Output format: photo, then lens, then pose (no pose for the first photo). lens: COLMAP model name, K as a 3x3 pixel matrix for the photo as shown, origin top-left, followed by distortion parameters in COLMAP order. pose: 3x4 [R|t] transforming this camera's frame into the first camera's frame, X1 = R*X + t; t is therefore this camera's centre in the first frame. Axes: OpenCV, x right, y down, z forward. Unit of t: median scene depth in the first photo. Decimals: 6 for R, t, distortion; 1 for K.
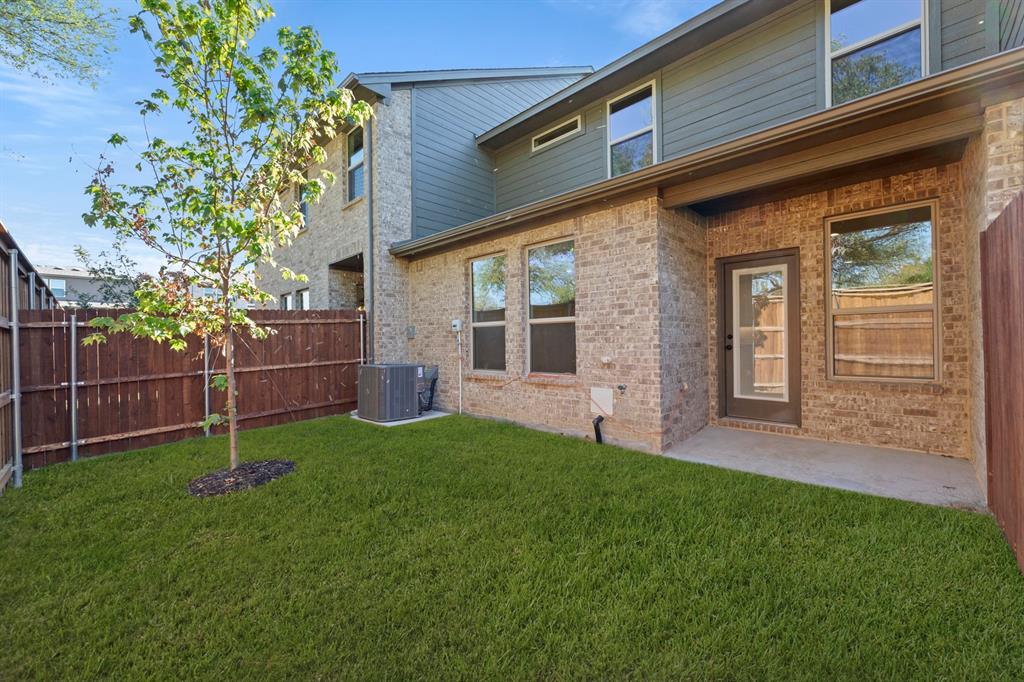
lens RADIAL K [[406.5, 0, 507.4], [0, 406.5, 341.5], [0, 0, 1]] dist [0.001140, 0.000131]
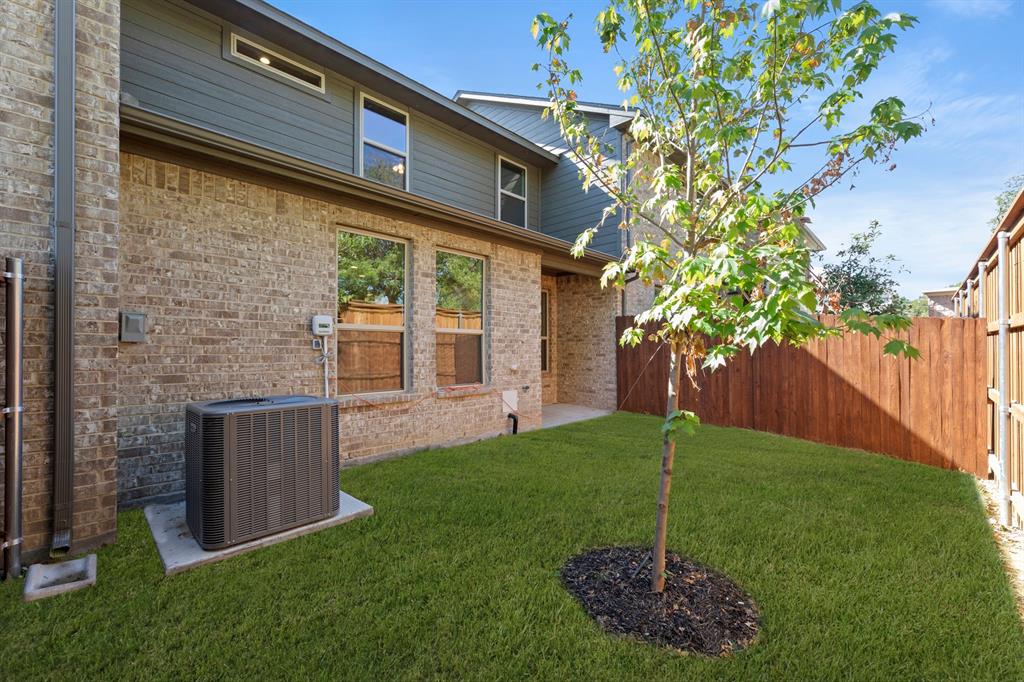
lens RADIAL K [[406.5, 0, 507.4], [0, 406.5, 341.5], [0, 0, 1]] dist [0.001140, 0.000131]
pose [[0.022943, 0.023454, 0.999462, -0.844586], [-0.010148, 0.999679, -0.023227, -0.004928], [-0.999685, -0.009610, 0.023174, 0.823788]]
